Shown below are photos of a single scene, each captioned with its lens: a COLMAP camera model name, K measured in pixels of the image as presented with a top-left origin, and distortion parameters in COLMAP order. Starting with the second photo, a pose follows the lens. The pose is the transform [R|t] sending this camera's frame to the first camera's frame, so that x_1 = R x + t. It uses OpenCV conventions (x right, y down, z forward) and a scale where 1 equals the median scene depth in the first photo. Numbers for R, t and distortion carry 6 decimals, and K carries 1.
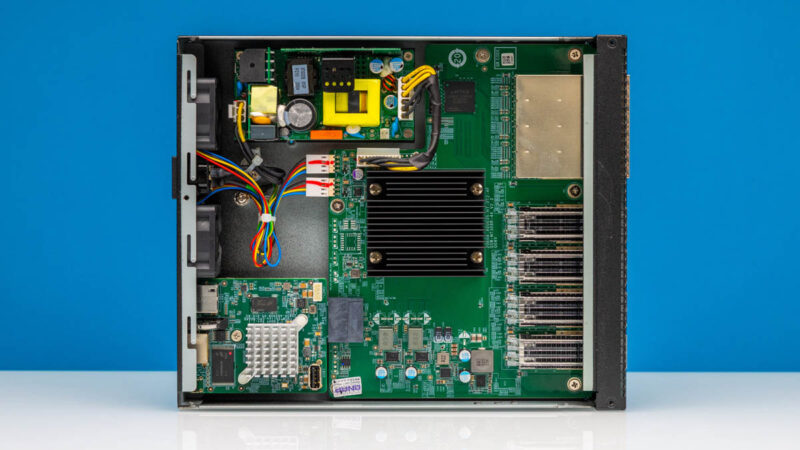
lens RADIAL K [[1787.7, 0, 420.6], [0, 1787.7, 222.7], [0, 0, 1]] dist [-0.000592, -0.223939]
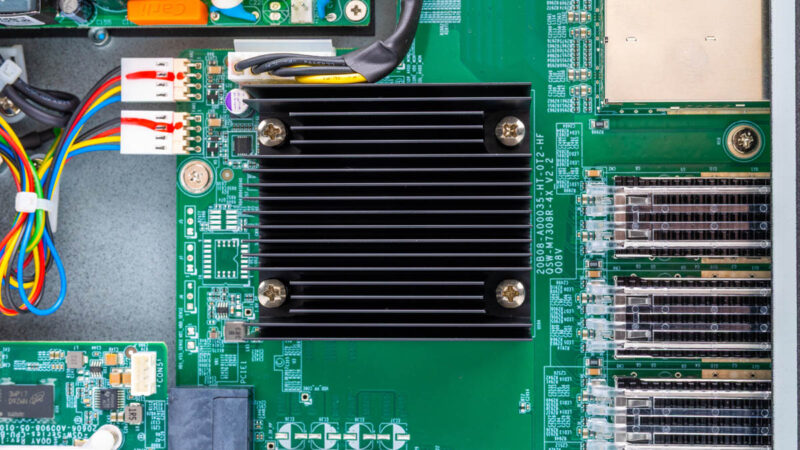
lens RADIAL K [[1545.1, 0, 408.9], [0, 1545.1, 208.3], [0, 0, 1]] dist [0.005773, -0.016364]
pose [[0.996552, -0.001310, -0.082960, 0.037016], [-0.002925, 0.998699, -0.050908, 0.017547], [0.082919, 0.050975, 0.995252, 0.627913]]
